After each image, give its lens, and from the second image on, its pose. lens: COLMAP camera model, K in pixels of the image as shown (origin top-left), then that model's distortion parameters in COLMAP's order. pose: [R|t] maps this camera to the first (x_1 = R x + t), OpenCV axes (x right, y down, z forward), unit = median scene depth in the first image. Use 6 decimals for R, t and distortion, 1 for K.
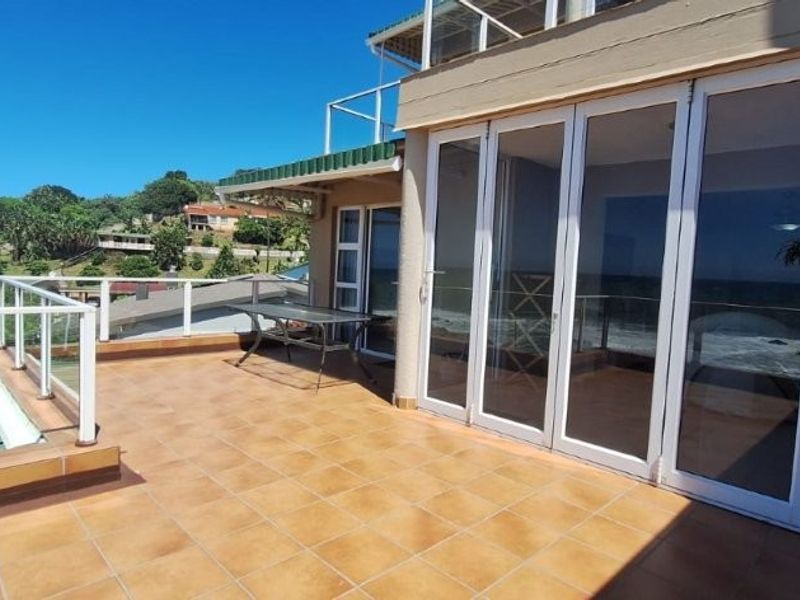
lens RADIAL K [[518.3, 0, 384.9], [0, 518.3, 302.3], [0, 0, 1]] dist [-0.042963, 0.030345]
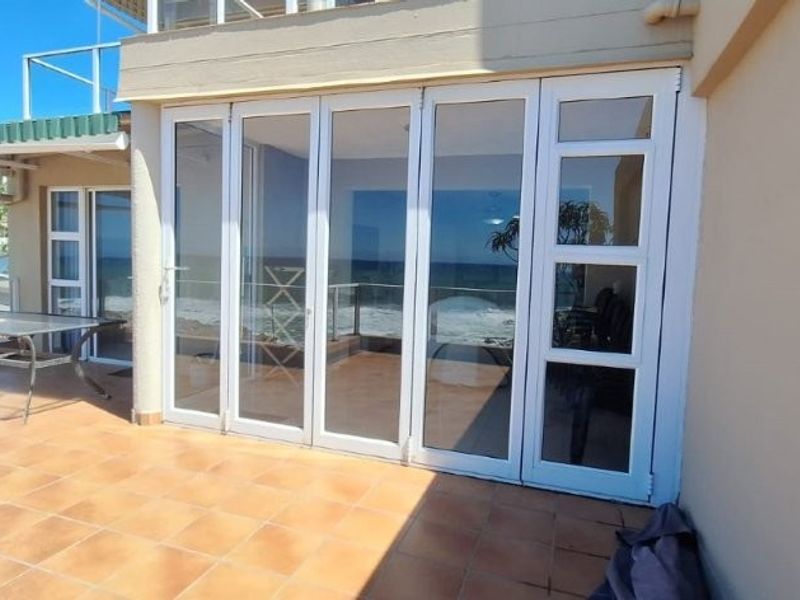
lens RADIAL K [[518.9, 0, 395.8], [0, 518.9, 300.1], [0, 0, 1]] dist [-0.003144, 0.000668]
pose [[0.885834, -0.050462, 0.461249, 0.016789], [0.040490, 0.998683, 0.031496, -0.015903], [-0.462231, -0.009224, 0.886711, 0.034649]]
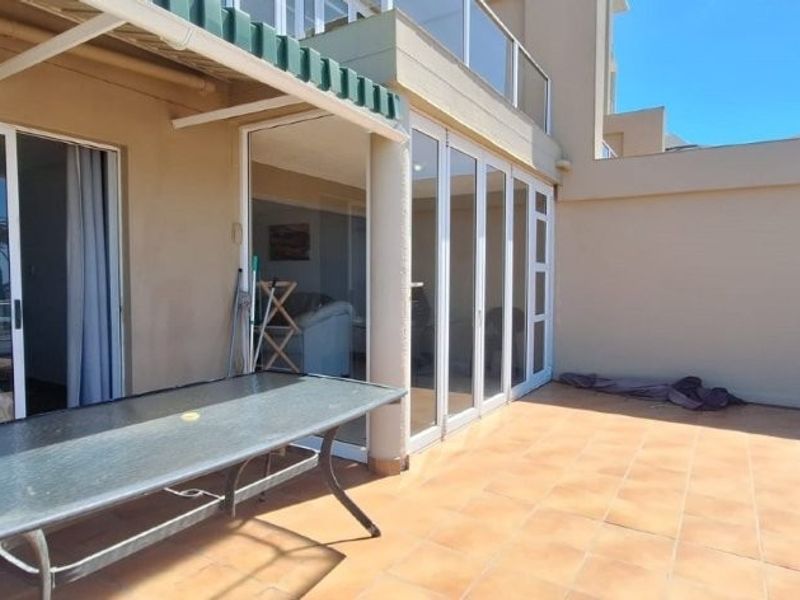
lens RADIAL K [[518.3, 0, 384.9], [0, 518.3, 302.3], [0, 0, 1]] dist [-0.042963, 0.030345]
pose [[-0.231212, -0.094645, 0.968289, -0.692555], [0.049487, 0.992825, 0.108859, -0.122741], [-0.971644, 0.073087, -0.224870, 1.233678]]
